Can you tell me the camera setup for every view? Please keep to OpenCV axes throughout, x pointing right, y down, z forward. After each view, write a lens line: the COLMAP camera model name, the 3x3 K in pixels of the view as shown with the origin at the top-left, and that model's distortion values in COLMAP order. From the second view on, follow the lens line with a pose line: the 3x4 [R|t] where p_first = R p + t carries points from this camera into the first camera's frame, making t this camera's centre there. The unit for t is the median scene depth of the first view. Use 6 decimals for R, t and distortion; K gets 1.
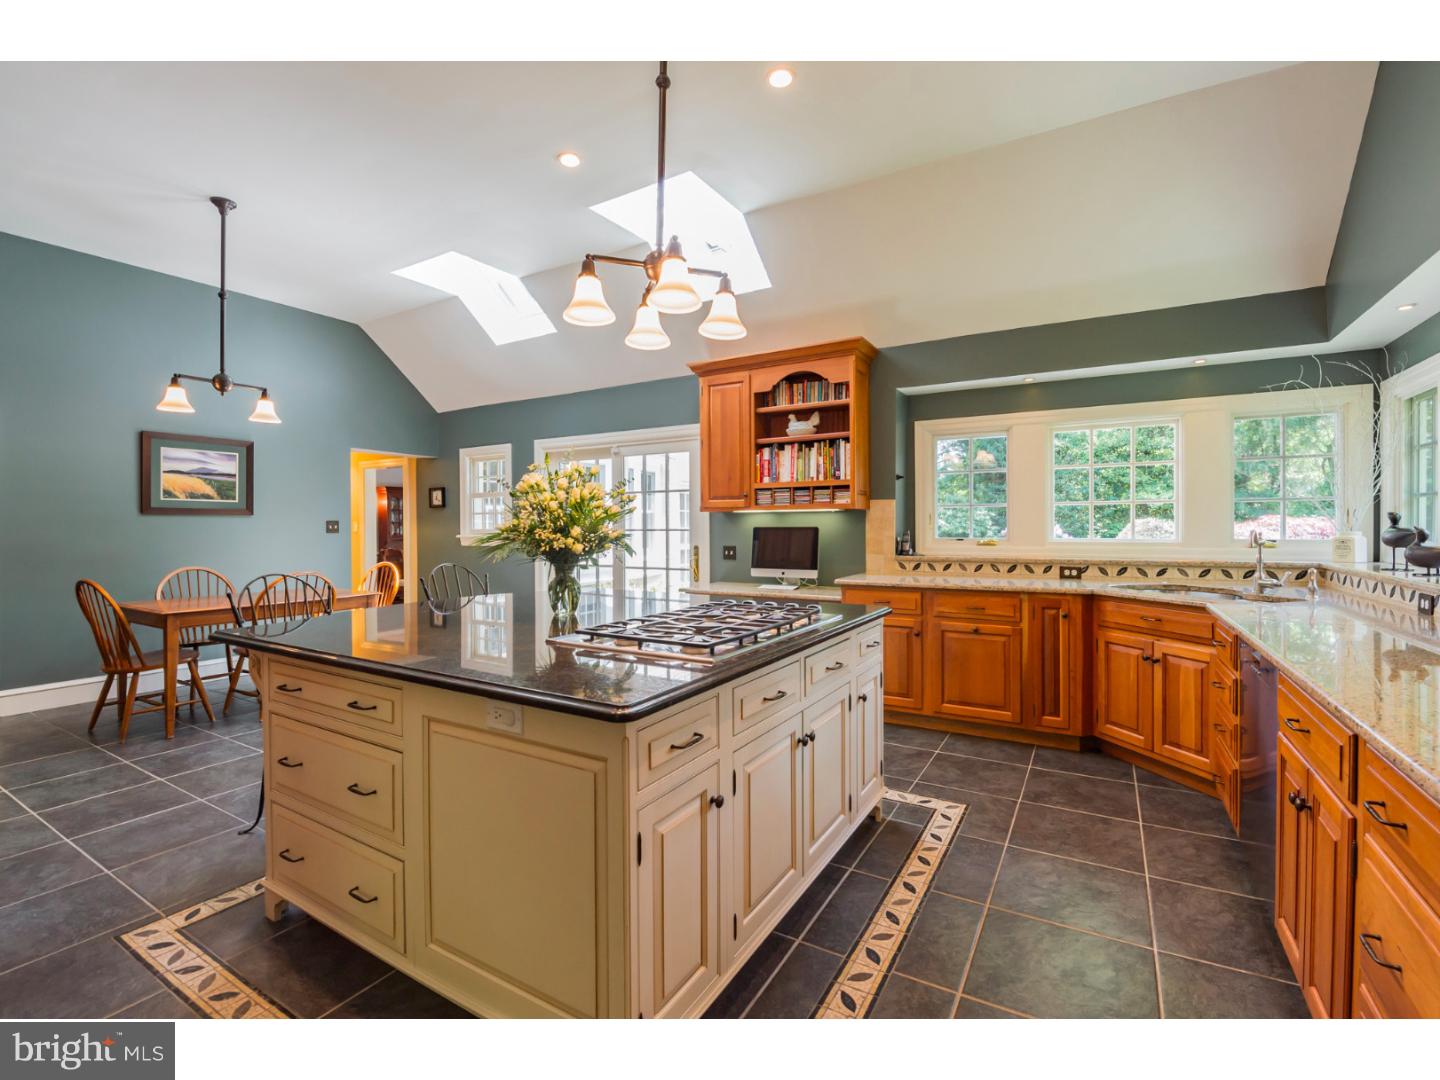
lens RADIAL K [[624.9, 0, 722.1], [0, 624.9, 532.9], [0, 0, 1]] dist [-0.010916, -0.003547]
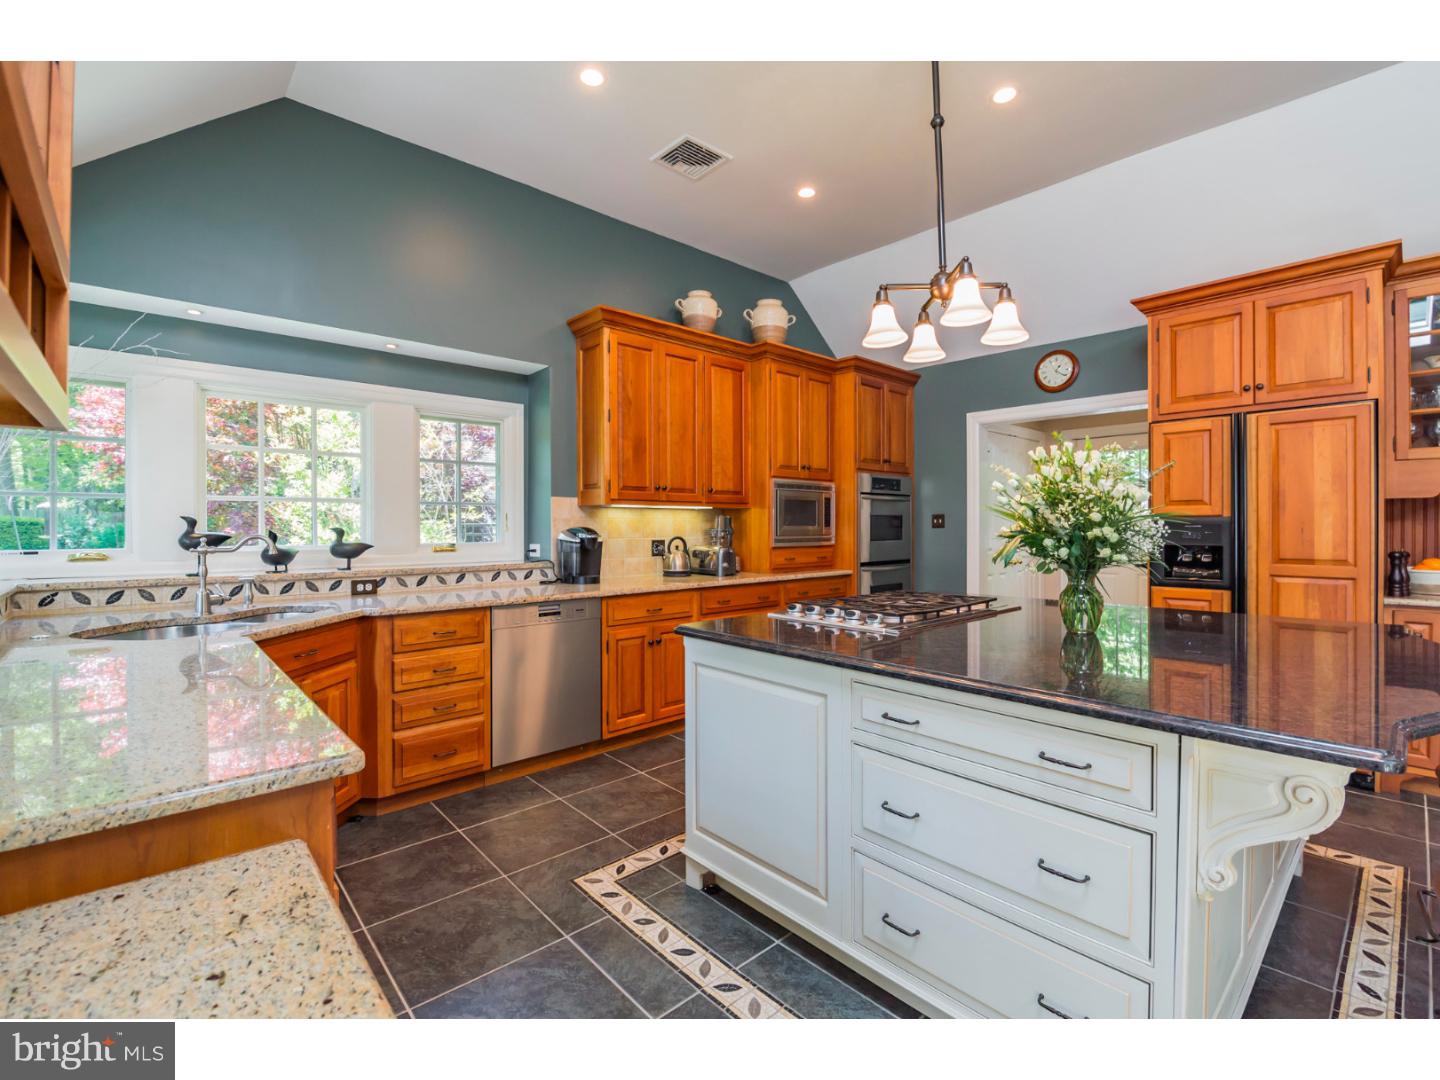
lens RADIAL K [[624.9, 0, 716.2], [0, 624.9, 530.9], [0, 0, 1]] dist [-0.010916, -0.003547]
pose [[-0.951575, 0.008773, 0.307293, -0.033596], [0.014801, 0.999741, 0.017289, -0.027056], [-0.307061, 0.021000, -0.951458, 1.387056]]
